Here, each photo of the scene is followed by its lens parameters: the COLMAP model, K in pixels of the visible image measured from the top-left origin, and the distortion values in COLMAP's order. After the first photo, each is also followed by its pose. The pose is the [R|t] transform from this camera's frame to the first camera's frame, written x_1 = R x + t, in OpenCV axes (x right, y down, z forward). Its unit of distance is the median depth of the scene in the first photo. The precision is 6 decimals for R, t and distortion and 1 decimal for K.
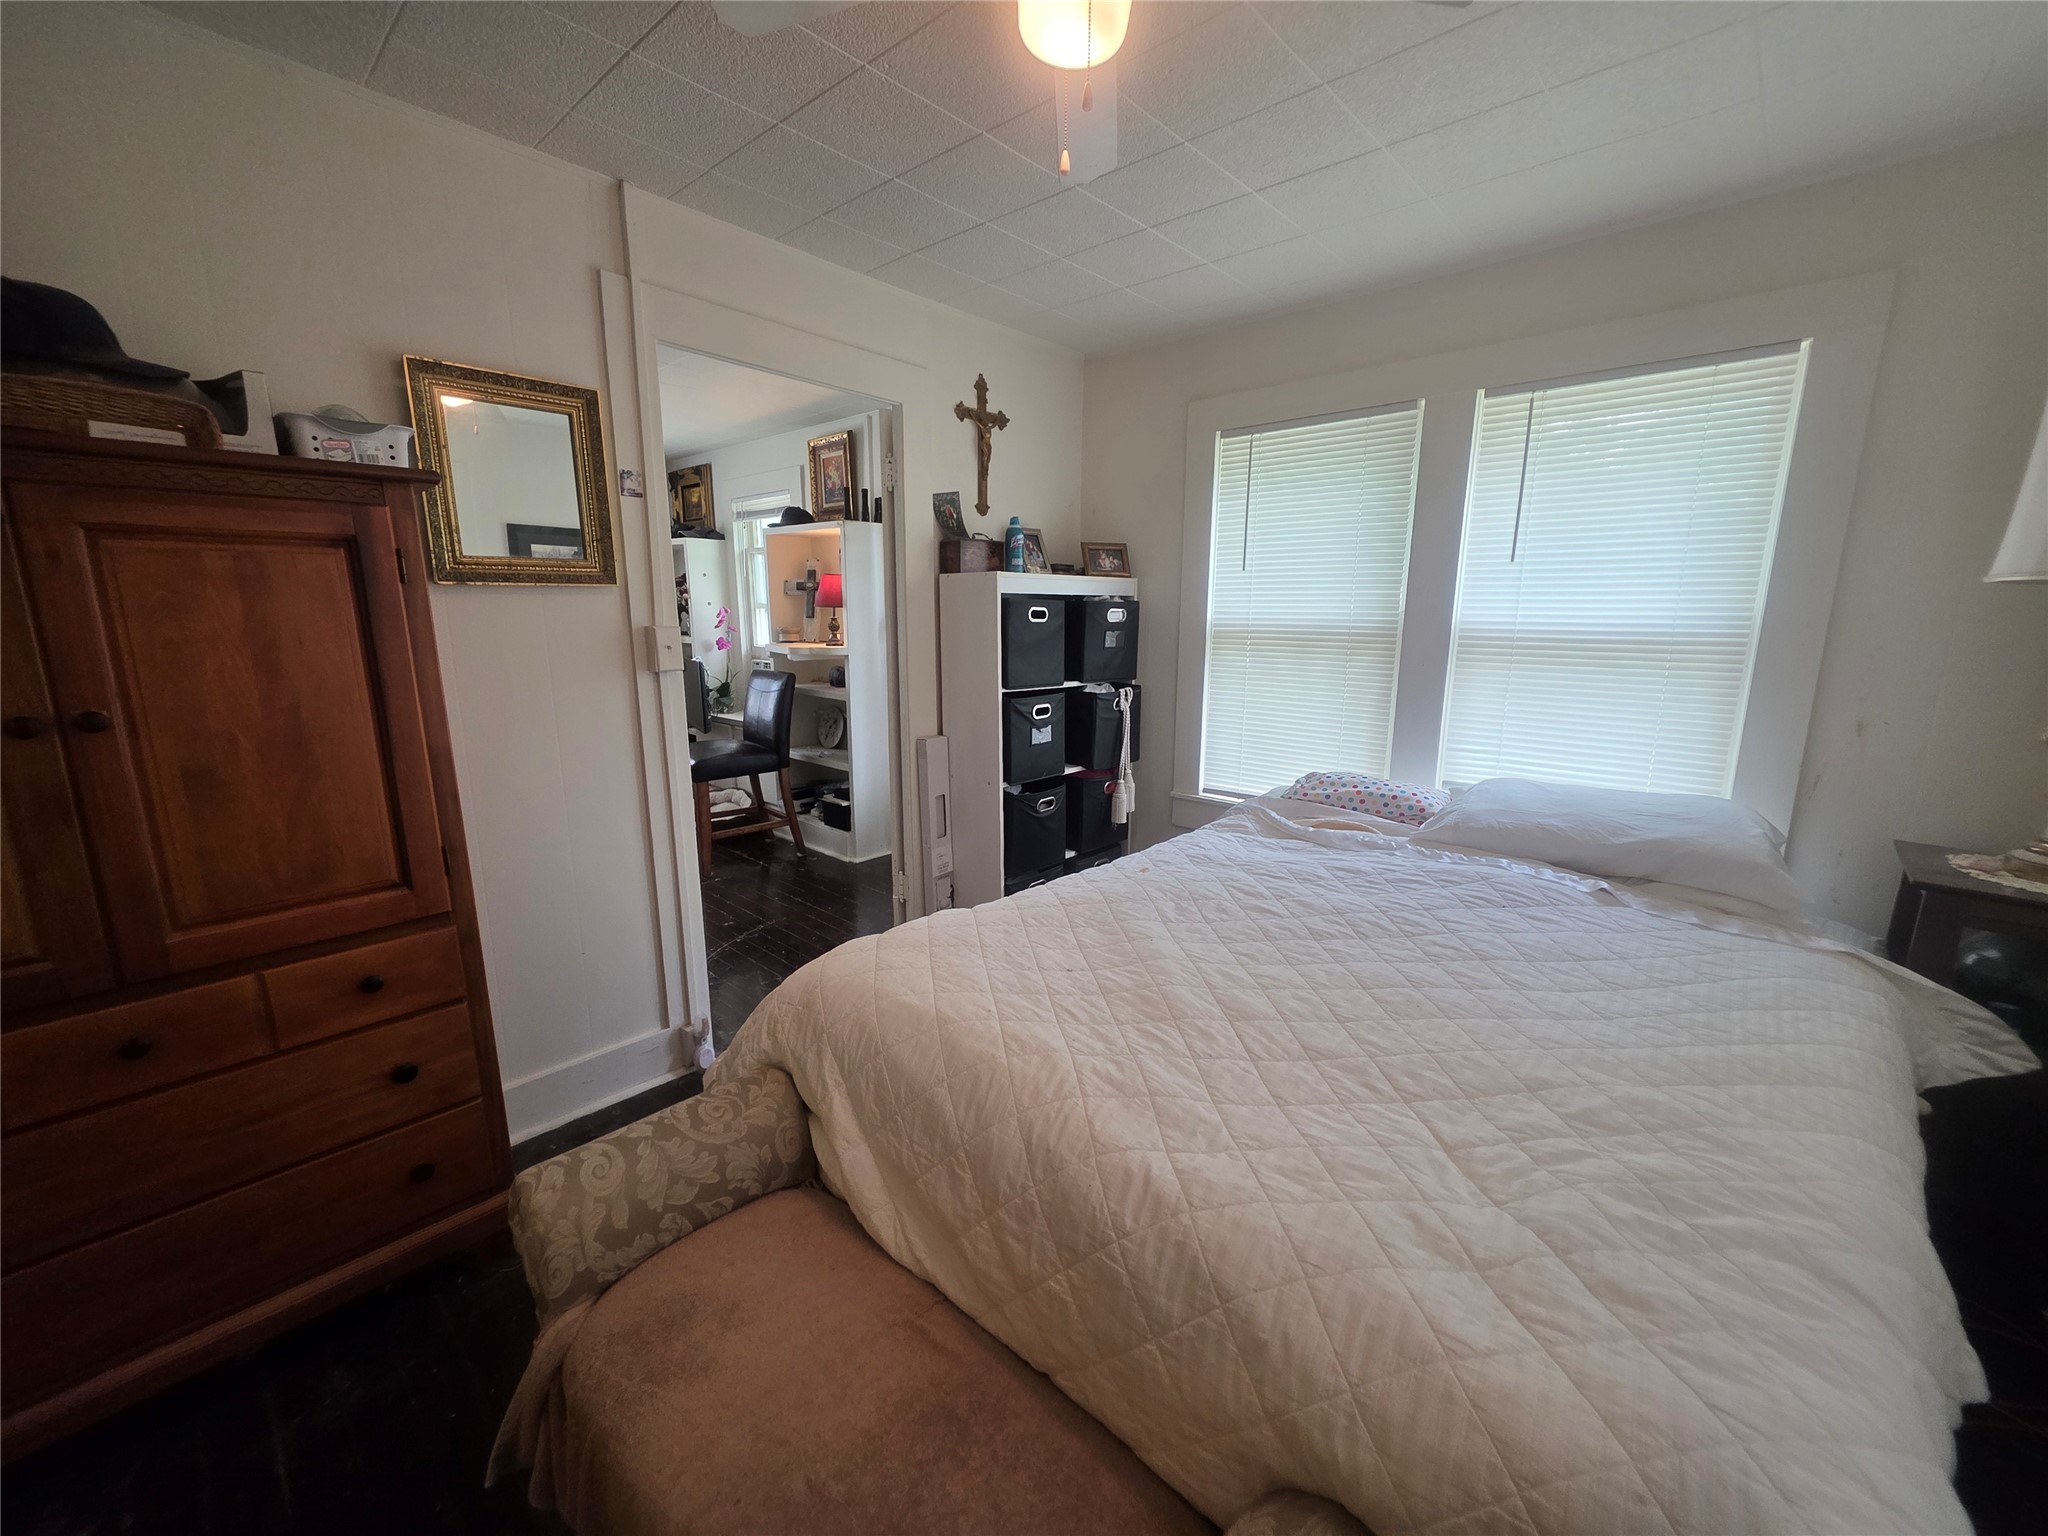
lens RADIAL K [[820.6, 0, 1017.6], [0, 820.6, 768.6], [0, 0, 1]] dist [0.003290, -0.000332]
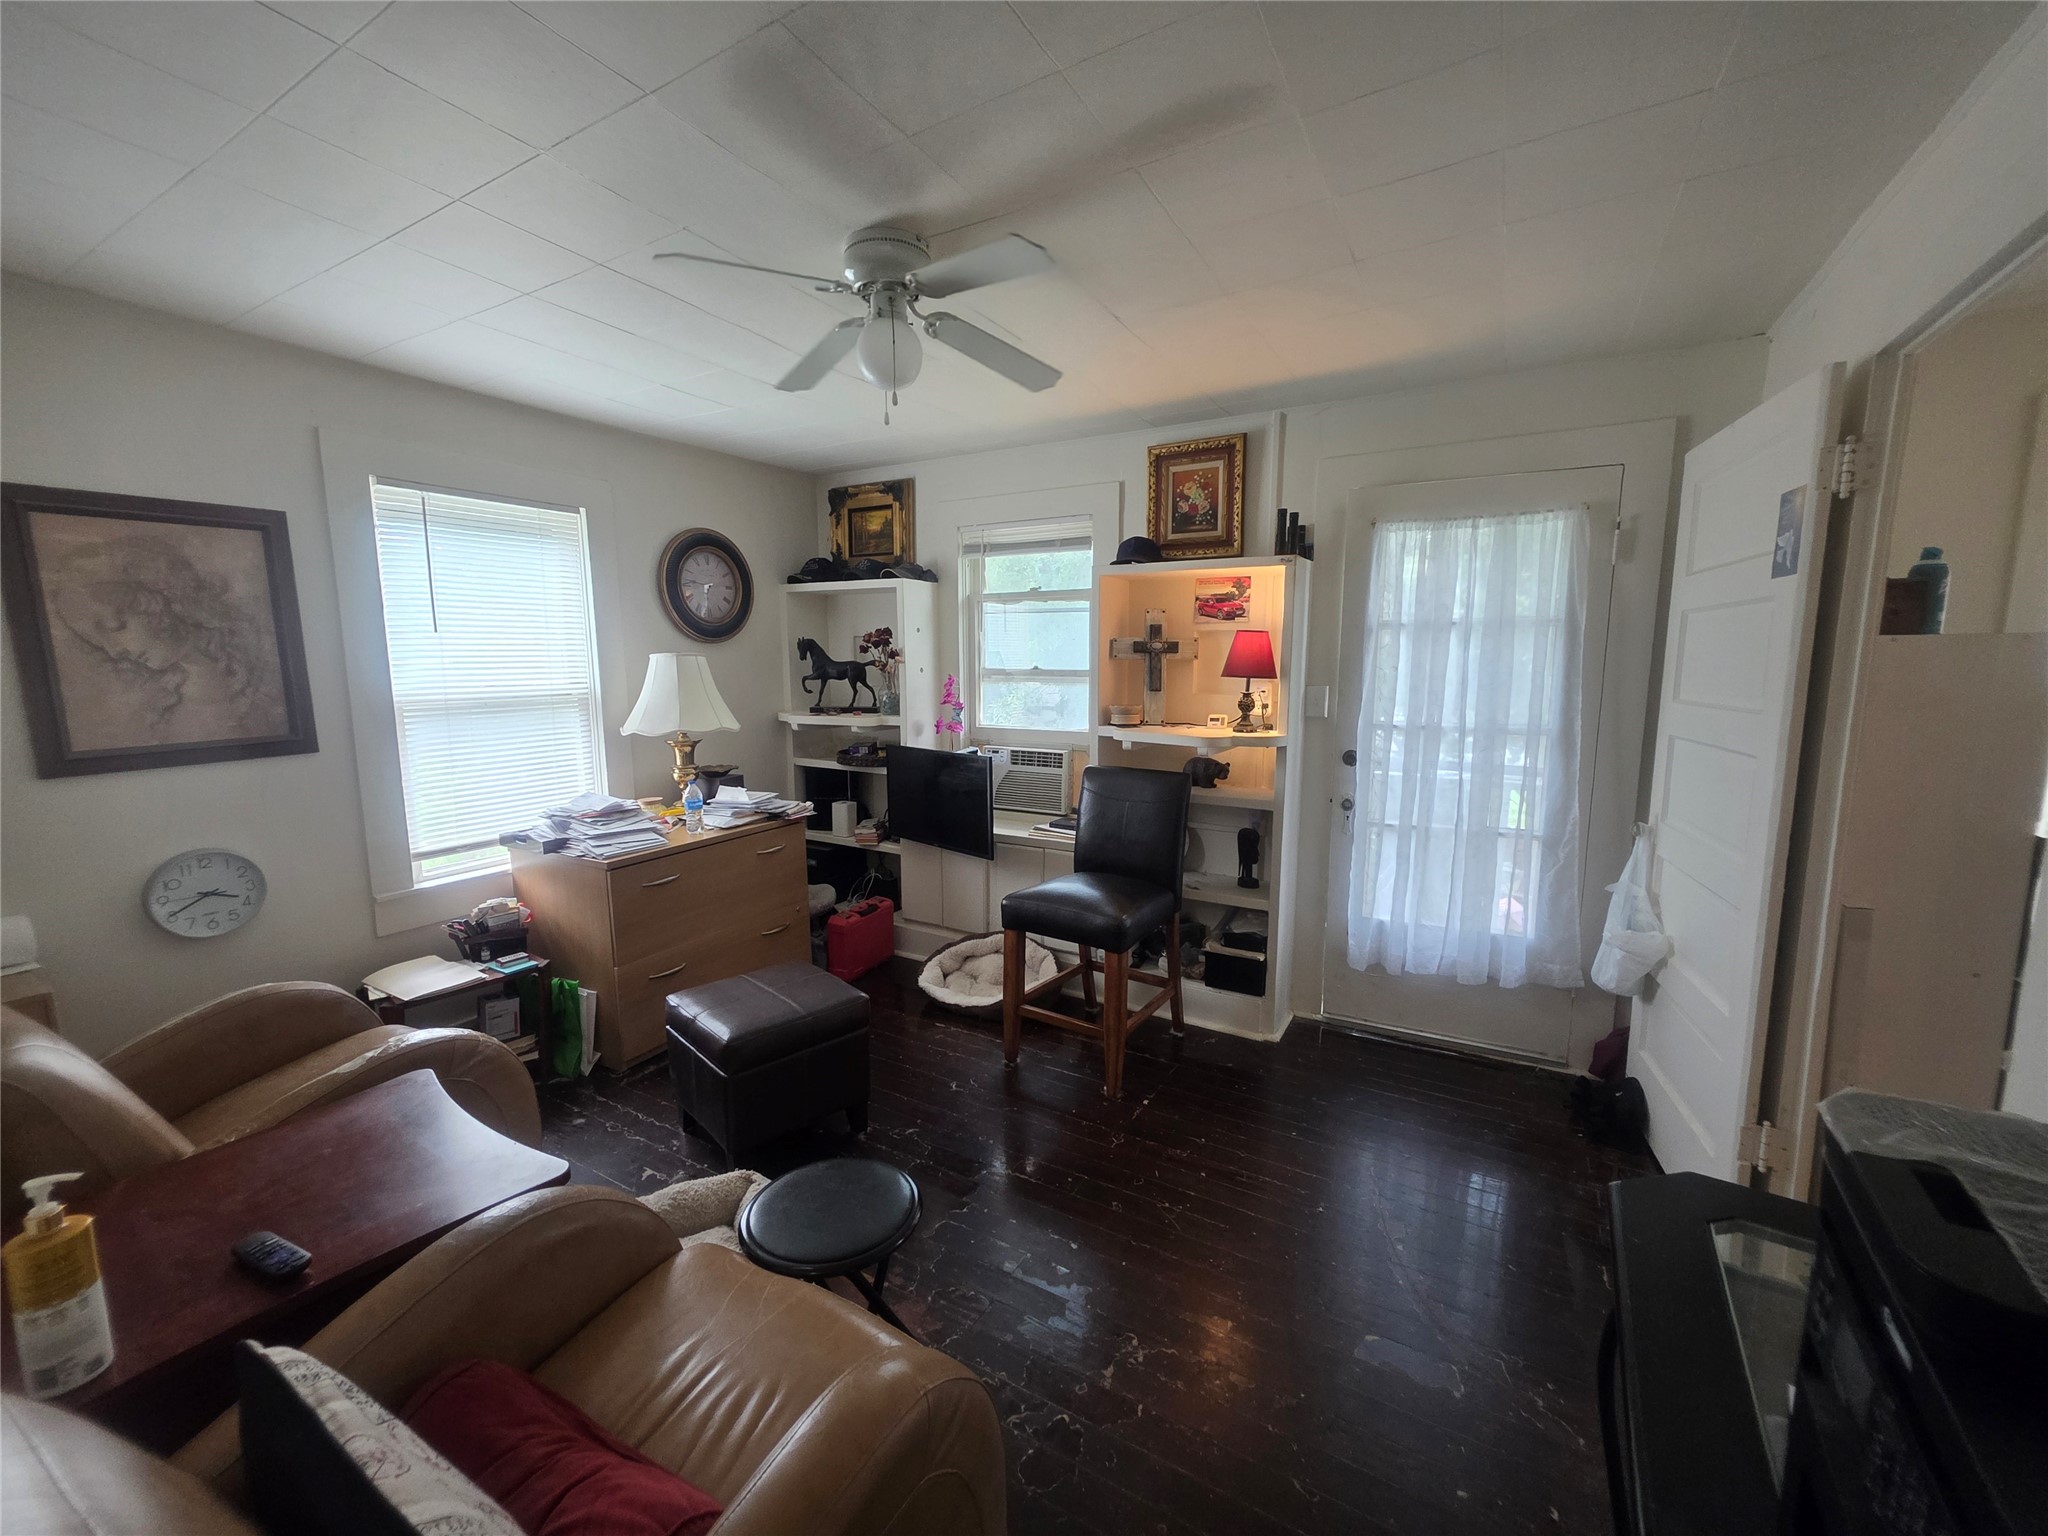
lens RADIAL K [[820.6, 0, 1025.4], [0, 820.6, 767.1], [0, 0, 1]] dist [0.003290, -0.000332]
pose [[0.976472, -0.030858, 0.213424, -0.521324], [0.043977, 0.997406, -0.056994, -0.082823], [-0.211112, 0.065039, 0.975296, 0.337580]]
